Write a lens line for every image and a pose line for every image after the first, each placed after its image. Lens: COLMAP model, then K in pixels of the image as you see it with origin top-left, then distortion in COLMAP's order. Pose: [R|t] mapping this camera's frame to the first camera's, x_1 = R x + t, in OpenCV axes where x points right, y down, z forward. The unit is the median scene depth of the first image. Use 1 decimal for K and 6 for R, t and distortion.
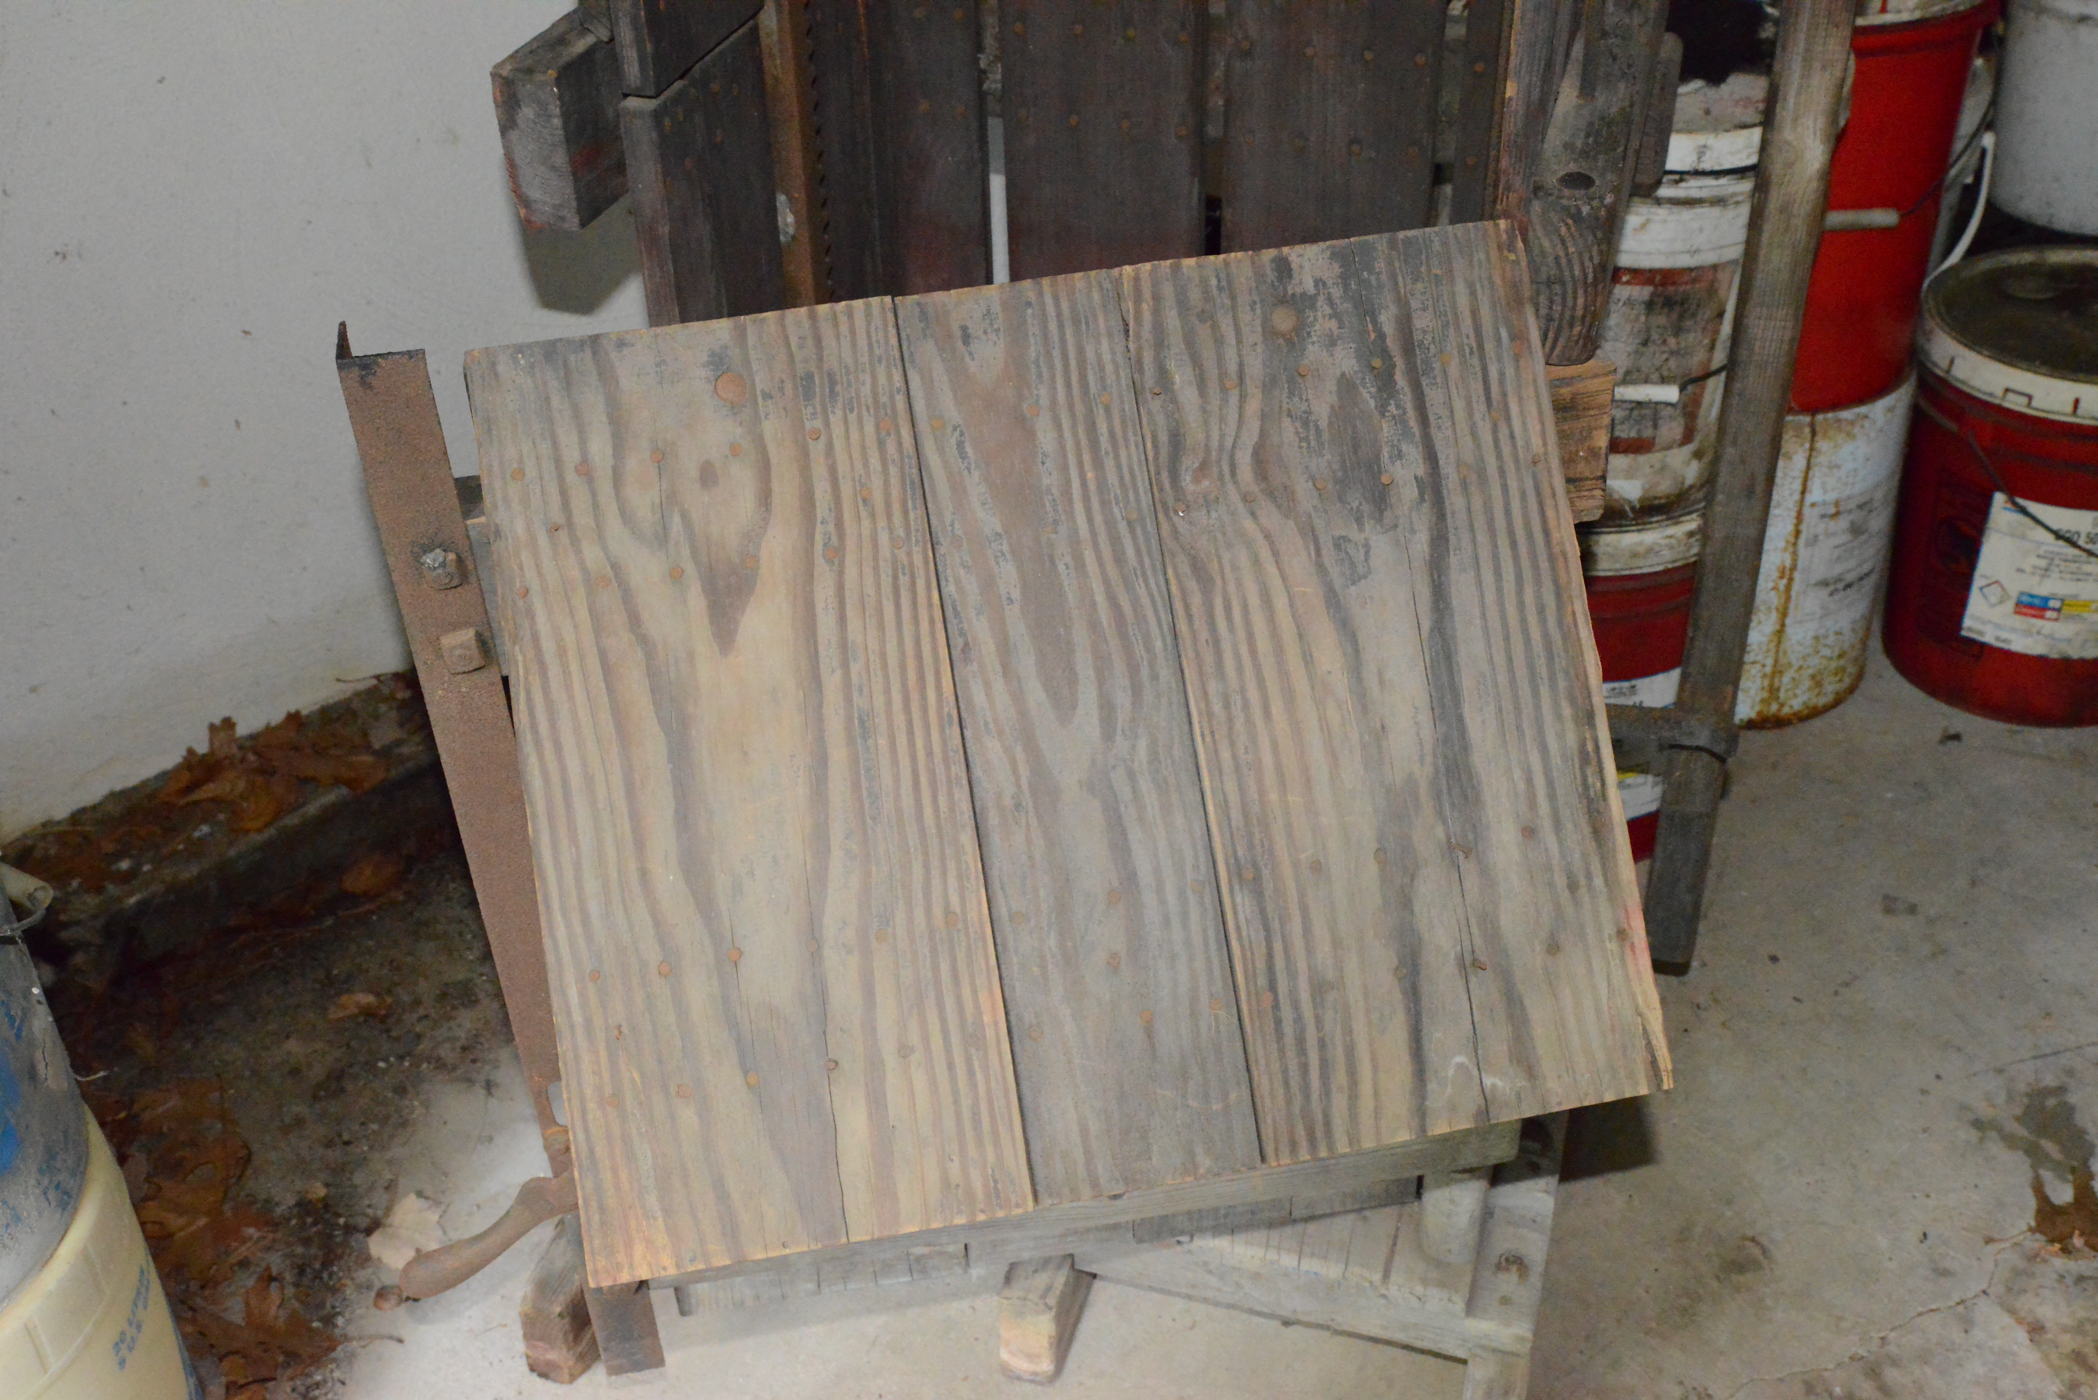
lens RADIAL K [[2224.3, 0, 1049.0], [0, 2224.3, 700.0], [0, 0, 1]] dist [-0.001471, 0.015686]
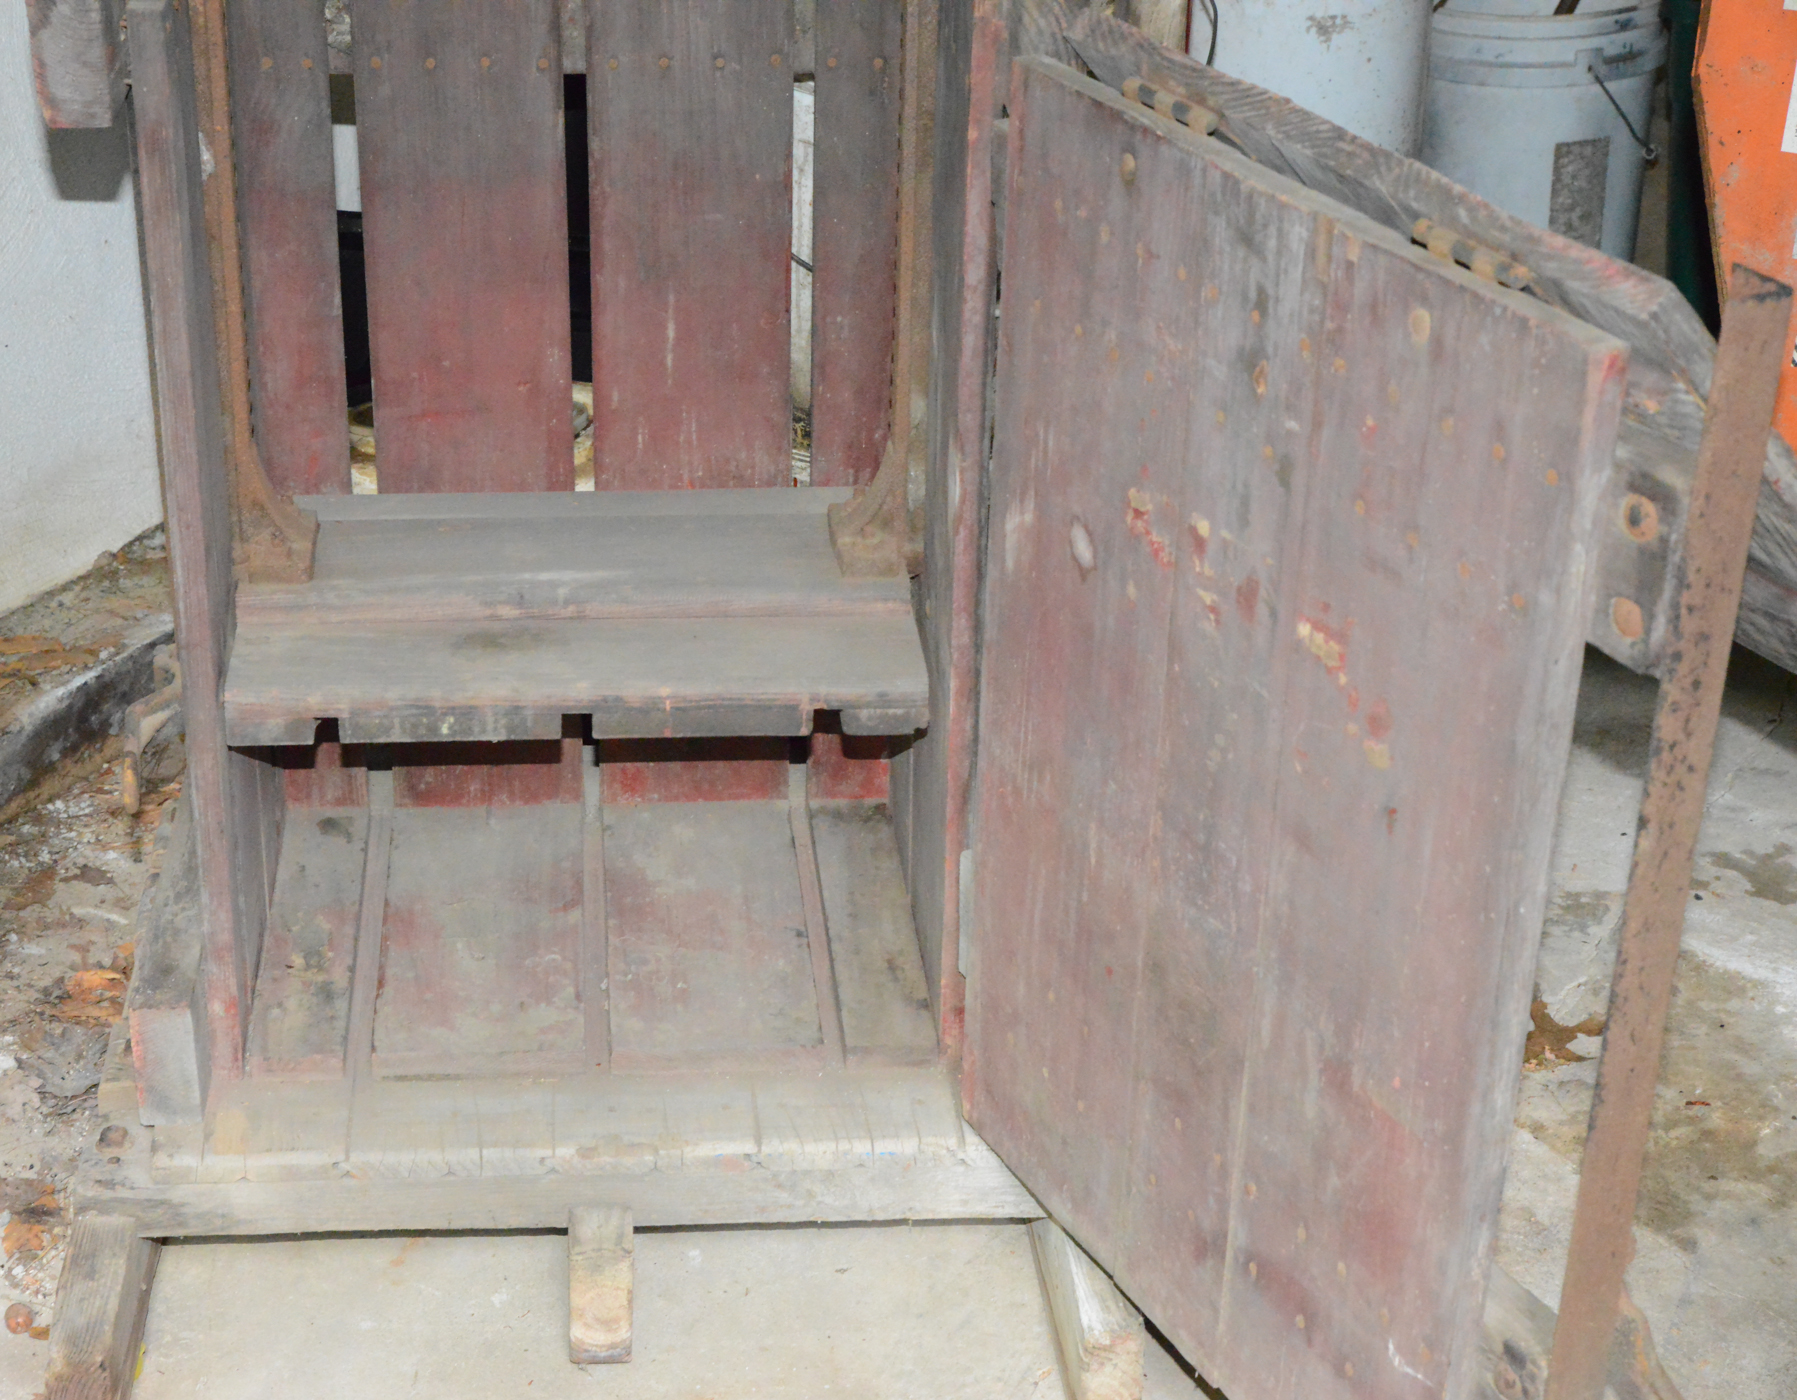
lens RADIAL K [[3269.1, 0, 781.1], [0, 3269.1, 698.8], [0, 0, 1]] dist [0.082220, 0.304294]
pose [[0.941200, -0.130660, 0.311560, -0.343765], [0.179718, 0.974517, -0.134231, 0.244536], [-0.286082, 0.182331, 0.940698, -0.372995]]
